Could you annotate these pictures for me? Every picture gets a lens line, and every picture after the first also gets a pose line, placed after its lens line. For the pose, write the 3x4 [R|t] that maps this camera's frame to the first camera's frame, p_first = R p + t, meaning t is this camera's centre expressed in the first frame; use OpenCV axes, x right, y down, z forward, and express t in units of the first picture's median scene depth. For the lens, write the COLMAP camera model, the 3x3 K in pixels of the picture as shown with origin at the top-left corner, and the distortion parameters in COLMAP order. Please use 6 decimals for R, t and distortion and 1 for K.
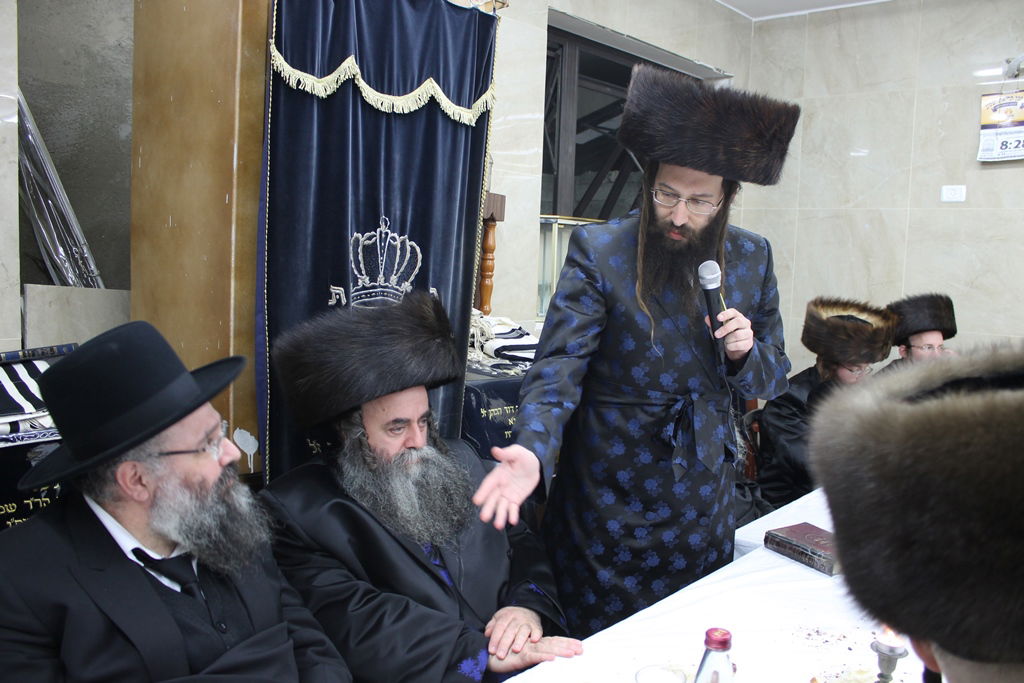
lens RADIAL K [[855.3, 0, 509.1], [0, 855.3, 343.0], [0, 0, 1]] dist [-0.153725, 0.119531]
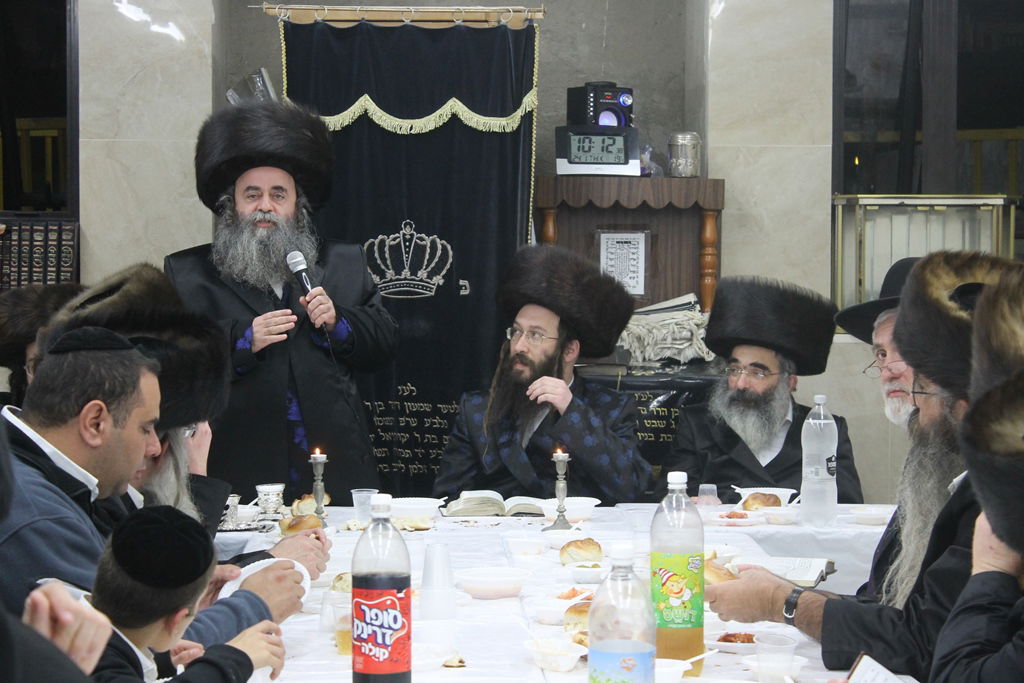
lens RADIAL K [[2498.7, 0, 510.0], [0, 2498.7, 337.6], [0, 0, 1]] dist [0.074636, 0.000000]
pose [[0.695506, -0.010203, -0.718447, 2.467311], [-0.047006, 0.997111, -0.059665, 0.217651], [0.716981, 0.075269, 0.693018, -1.320076]]
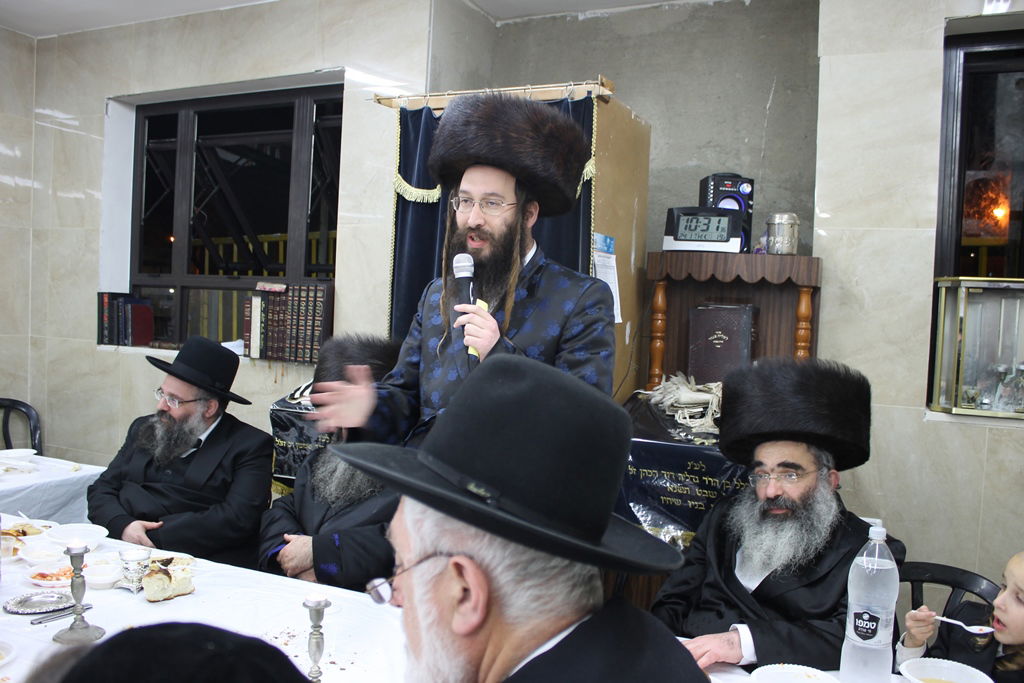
lens RADIAL K [[855.3, 0, 539.7], [0, 855.3, 370.9], [0, 0, 1]] dist [-0.153725, 0.119531]
pose [[0.320329, 0.040179, -0.946454, 1.103828], [-0.125137, 0.992139, -0.000235, -0.027593], [0.939005, 0.118512, 0.322839, 0.685289]]
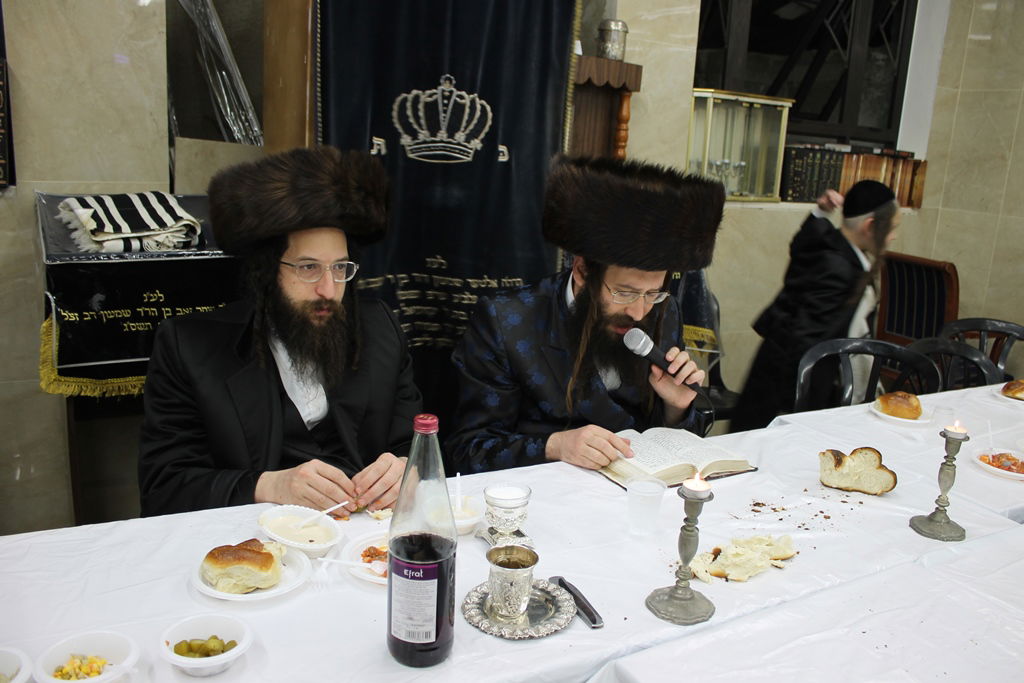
lens RADIAL K [[855.3, 0, 526.3], [0, 855.3, 340.7], [0, 0, 1]] dist [-0.153725, 0.119531]
pose [[0.943578, 0.093185, -0.317768, 0.308734], [-0.054966, 0.990352, 0.127205, 0.040009], [0.326556, -0.102562, 0.939597, 0.007674]]
